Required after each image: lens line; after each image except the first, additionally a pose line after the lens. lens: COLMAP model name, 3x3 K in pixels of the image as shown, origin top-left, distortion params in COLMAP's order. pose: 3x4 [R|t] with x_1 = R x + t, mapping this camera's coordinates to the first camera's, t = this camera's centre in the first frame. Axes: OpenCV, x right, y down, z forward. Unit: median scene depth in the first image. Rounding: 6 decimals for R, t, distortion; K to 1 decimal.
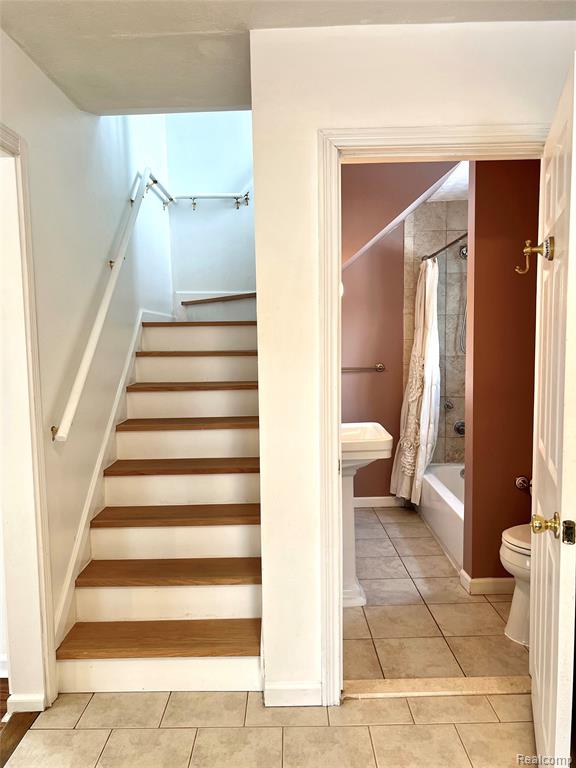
lens RADIAL K [[574.7, 0, 288.0], [0, 574.7, 384.0], [0, 0, 1]] dist [0.106993, -0.142062]
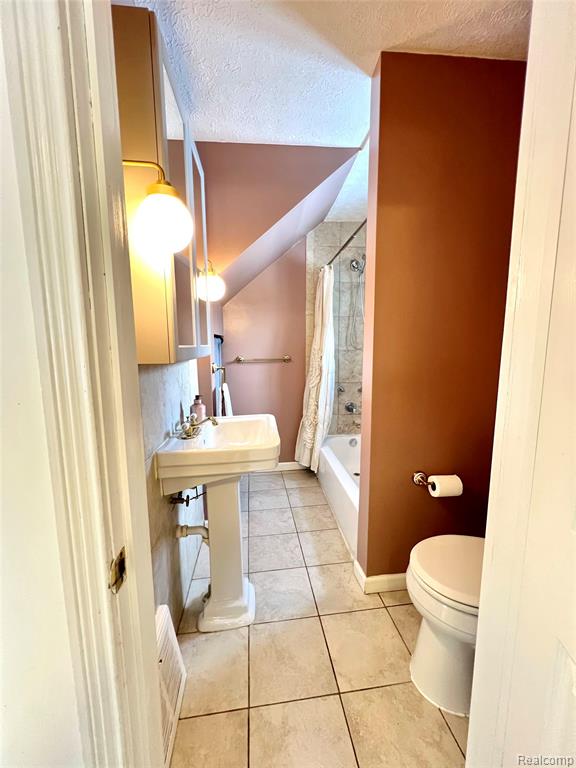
lens RADIAL K [[306.8, 0, 288.0], [0, 306.8, 384.0], [0, 0, 1]] dist [0.002044, 0.000009]
pose [[0.993426, -0.003872, 0.114412, 0.091602], [-0.000975, 0.999105, 0.042280, -0.002883], [-0.114473, -0.042114, 0.992533, 0.371308]]
